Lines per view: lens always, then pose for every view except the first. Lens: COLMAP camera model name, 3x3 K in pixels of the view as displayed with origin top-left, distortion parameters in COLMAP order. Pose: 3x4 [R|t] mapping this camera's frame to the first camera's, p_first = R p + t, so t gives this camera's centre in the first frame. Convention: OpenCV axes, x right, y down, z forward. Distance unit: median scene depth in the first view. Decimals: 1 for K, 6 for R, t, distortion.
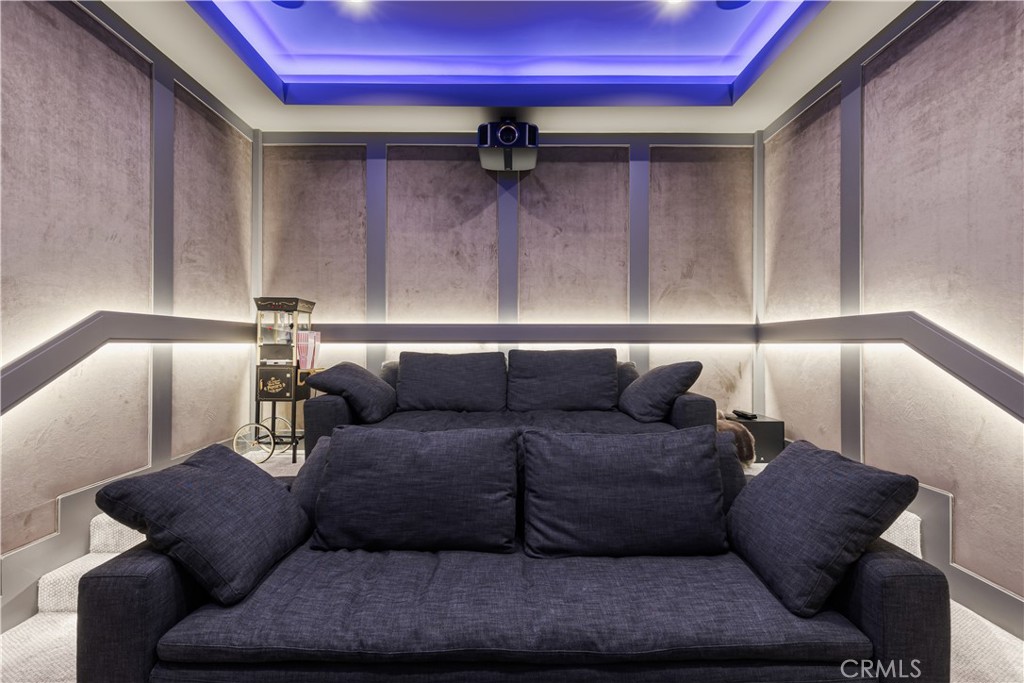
lens RADIAL K [[460.4, 0, 507.5], [0, 460.4, 338.2], [0, 0, 1]] dist [0.010971, -0.001625]
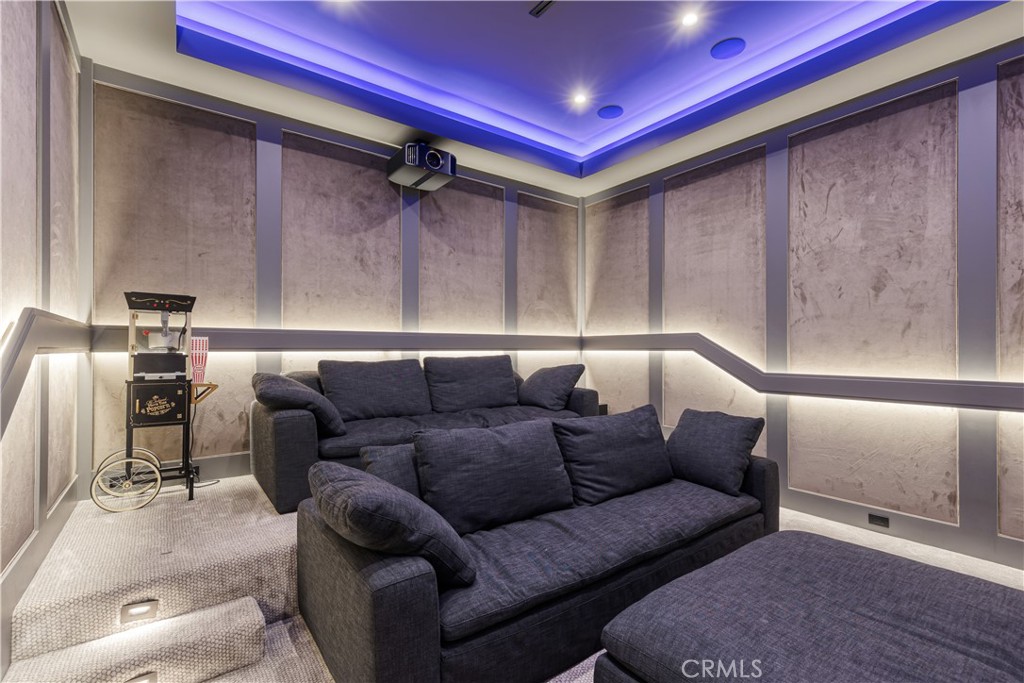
lens RADIAL K [[460.4, 0, 513.7], [0, 460.4, 345.6], [0, 0, 1]] dist [0.010971, -0.001625]
pose [[0.803139, 0.003689, 0.595780, -0.513990], [-0.007085, 0.999969, 0.003359, -0.007133], [-0.595749, -0.006919, 0.803141, 0.011224]]
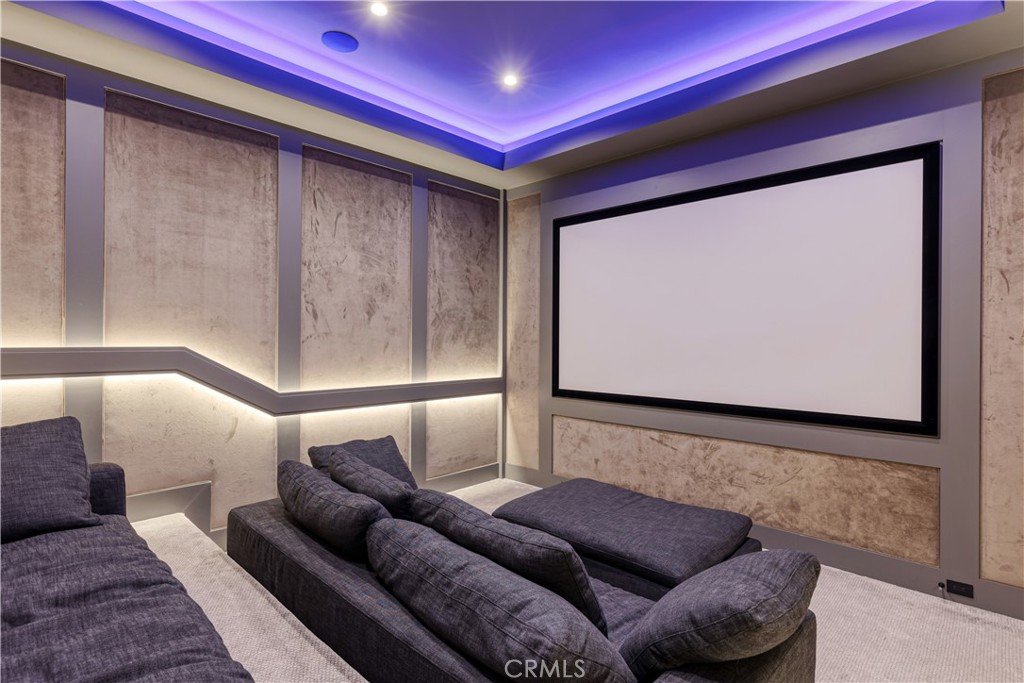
lens RADIAL K [[513.0, 0, 515.5], [0, 513.0, 341.6], [0, 0, 1]] dist [0.004724, 0.000759]
pose [[-0.724900, -0.006386, 0.688824, -0.495637], [-0.011570, 0.999929, -0.002906, -0.055806], [-0.688756, -0.010076, -0.724923, 0.983308]]
